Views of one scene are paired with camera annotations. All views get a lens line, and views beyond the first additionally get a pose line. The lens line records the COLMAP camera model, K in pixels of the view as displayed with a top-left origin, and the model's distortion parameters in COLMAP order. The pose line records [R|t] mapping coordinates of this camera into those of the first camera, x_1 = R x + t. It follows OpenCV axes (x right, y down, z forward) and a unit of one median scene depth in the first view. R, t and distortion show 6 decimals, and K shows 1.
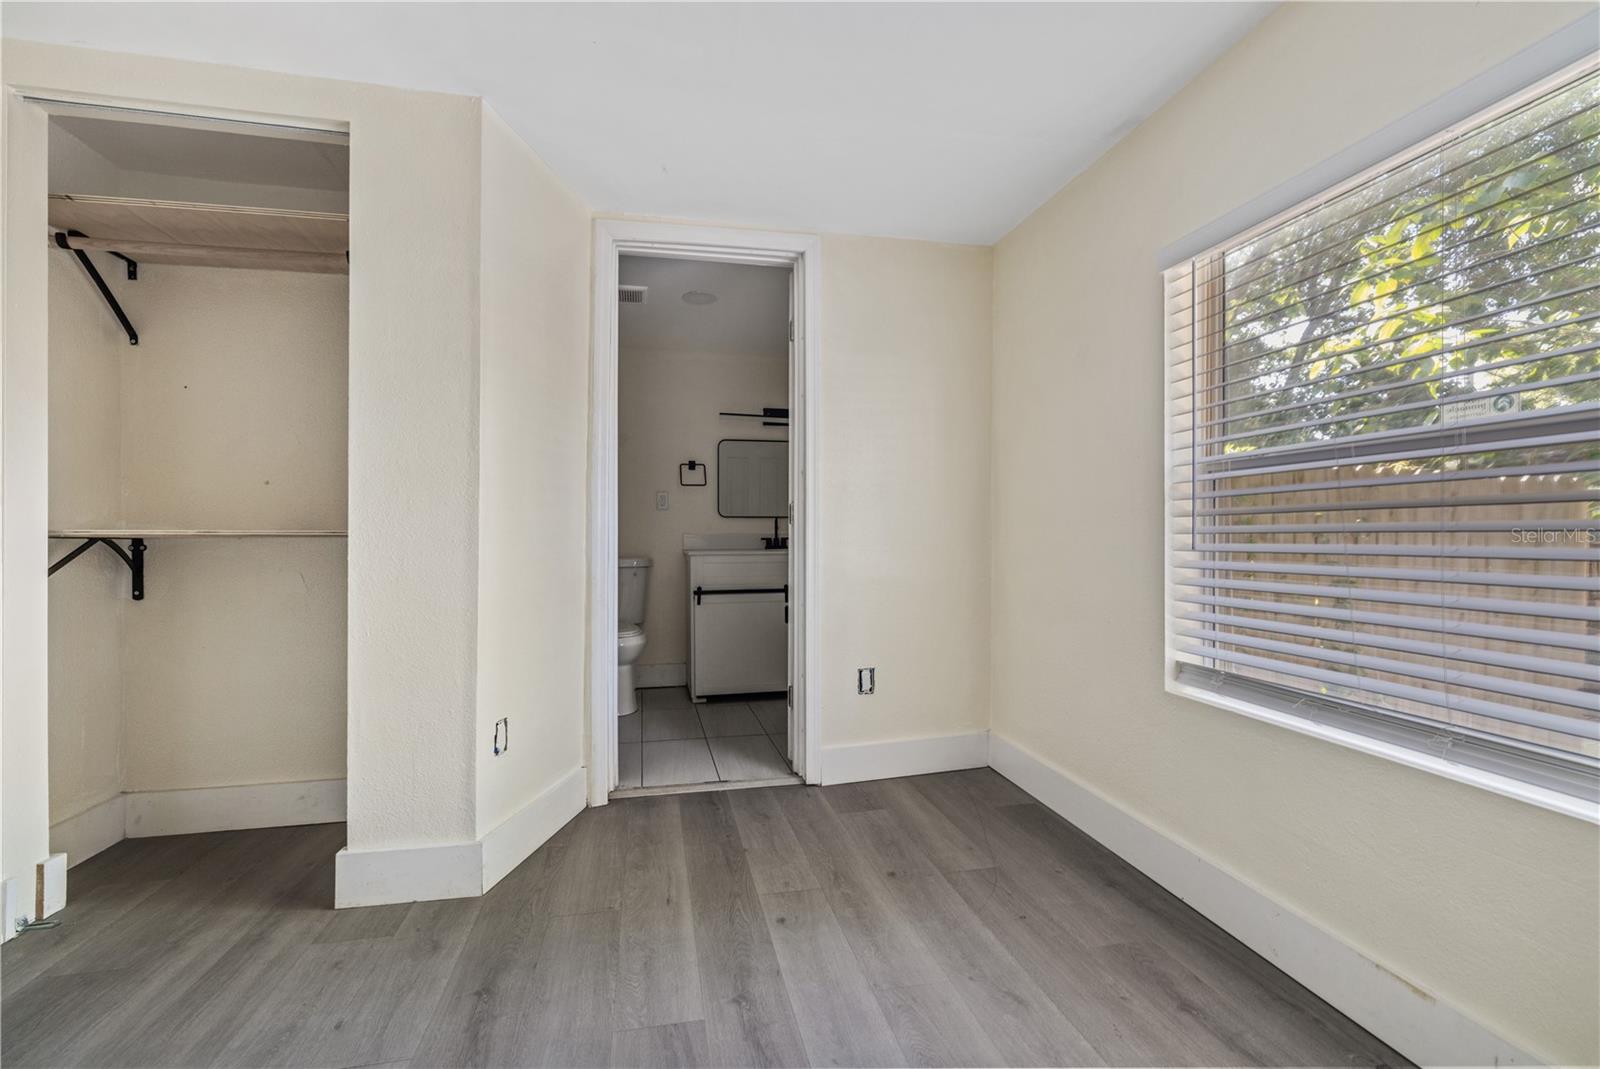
lens RADIAL K [[690.9, 0, 786.6], [0, 690.9, 532.5], [0, 0, 1]] dist [0.002502, -0.000514]
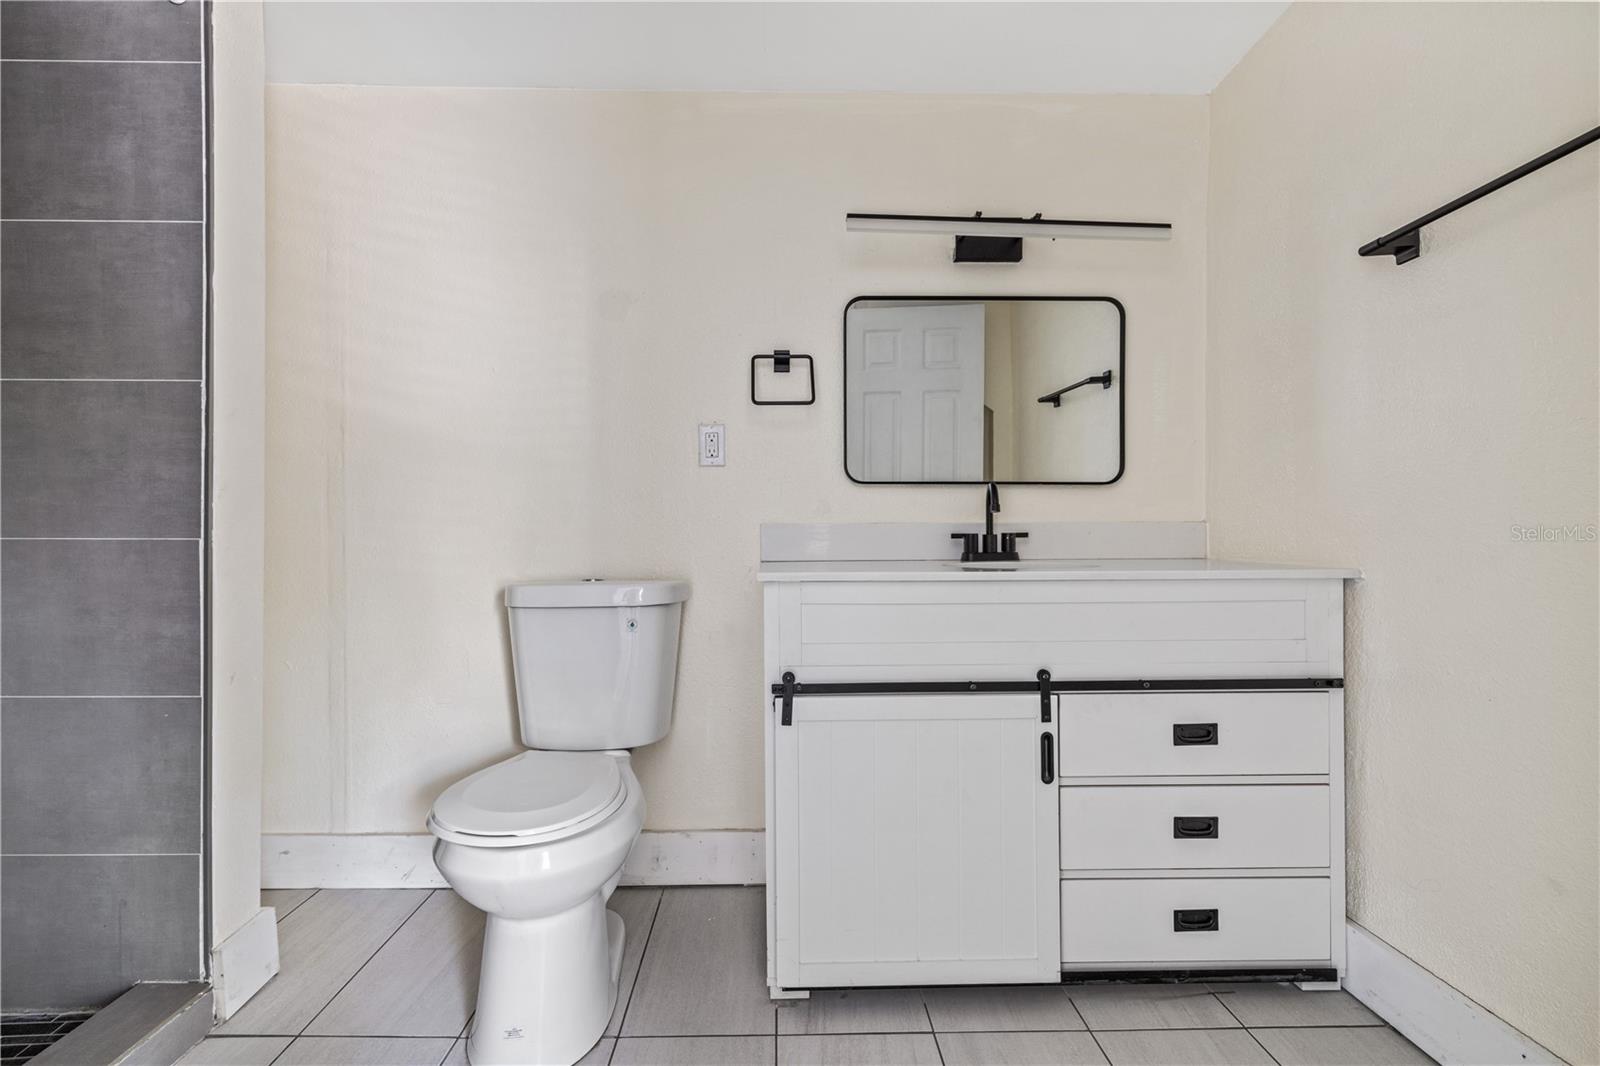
lens RADIAL K [[690.9, 0, 794.1], [0, 690.9, 535.8], [0, 0, 1]] dist [0.002502, -0.000514]
pose [[0.982675, -0.003004, -0.185312, -0.063368], [0.002389, 0.999991, -0.003543, 0.012310], [0.185320, 0.003039, 0.982673, 0.708802]]
